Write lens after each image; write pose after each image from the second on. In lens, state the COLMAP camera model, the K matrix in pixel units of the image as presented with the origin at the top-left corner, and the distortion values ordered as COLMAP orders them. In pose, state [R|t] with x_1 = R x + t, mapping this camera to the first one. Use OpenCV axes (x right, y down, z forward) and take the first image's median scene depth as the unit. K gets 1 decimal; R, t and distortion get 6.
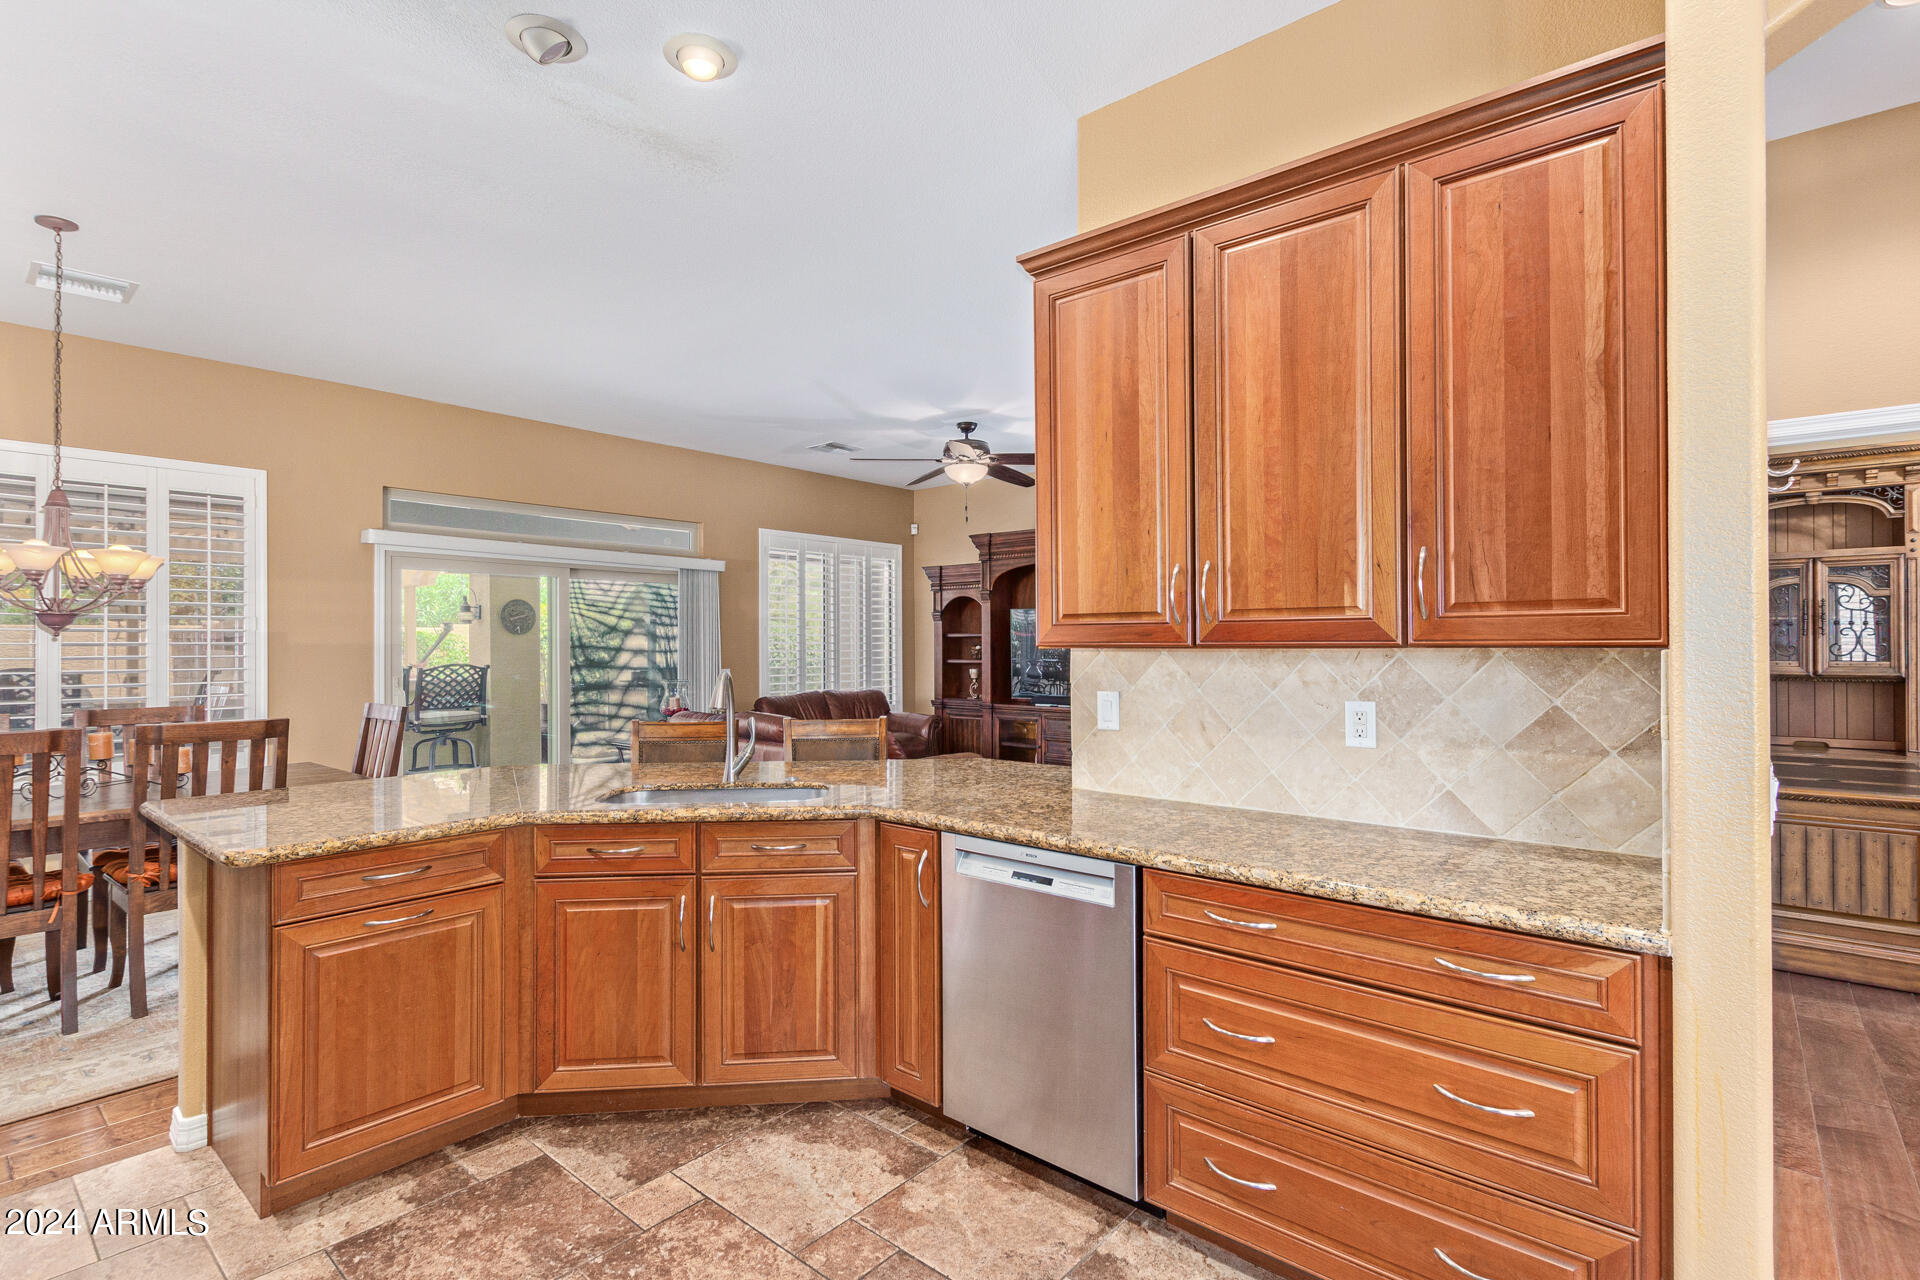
lens RADIAL K [[916.4, 0, 948.3], [0, 916.4, 637.4], [0, 0, 1]] dist [-0.001416, -0.000420]
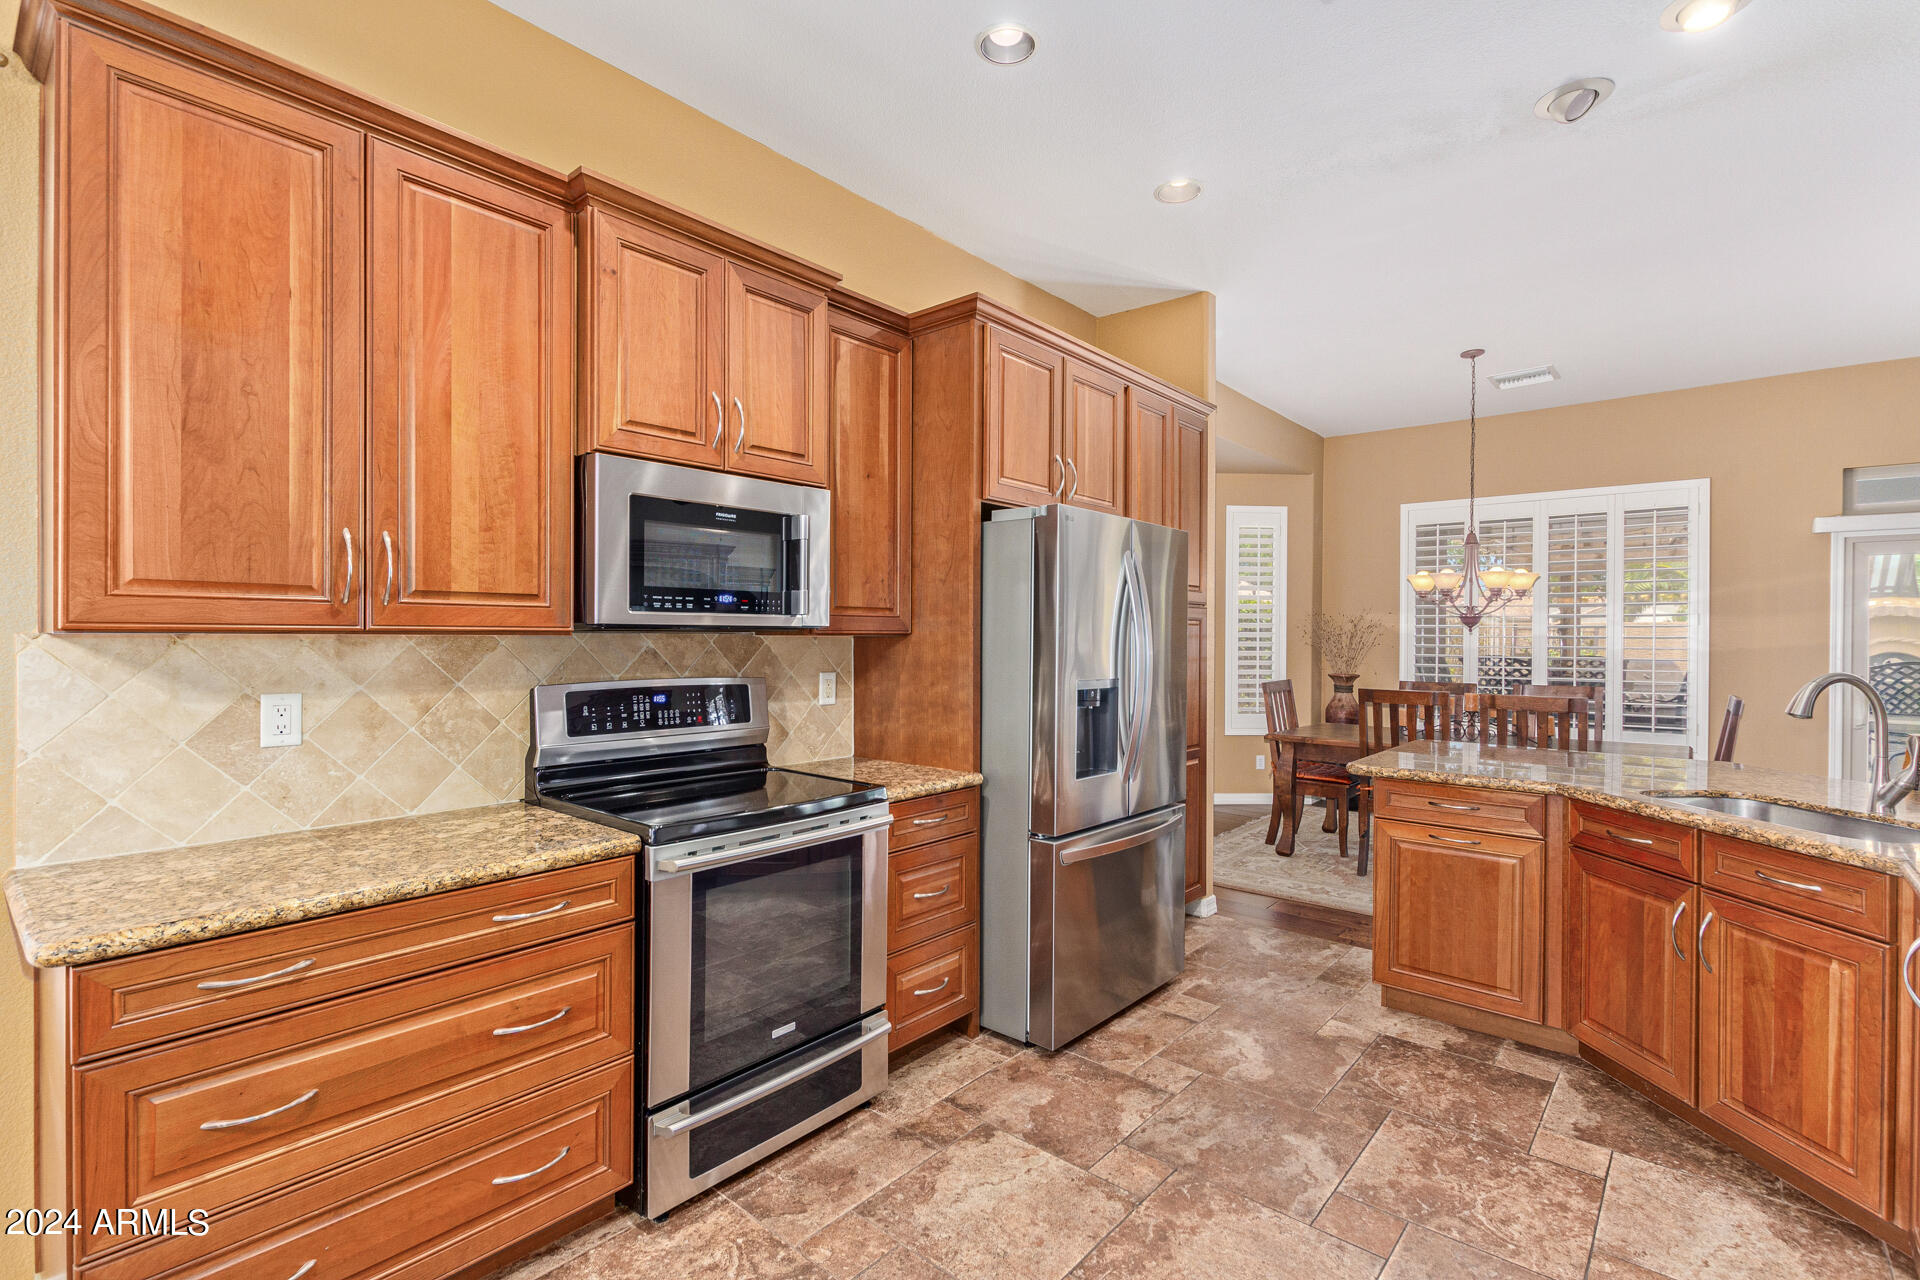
lens RADIAL K [[881.9, 0, 960.0], [0, 881.9, 640.0], [0, 0, 1]] dist [0.001599, -0.000638]
pose [[-0.015302, 0.007757, -0.999853, 0.665476], [0.001699, 0.999969, 0.007732, -0.000424], [0.999881, -0.001580, -0.015314, 0.268577]]
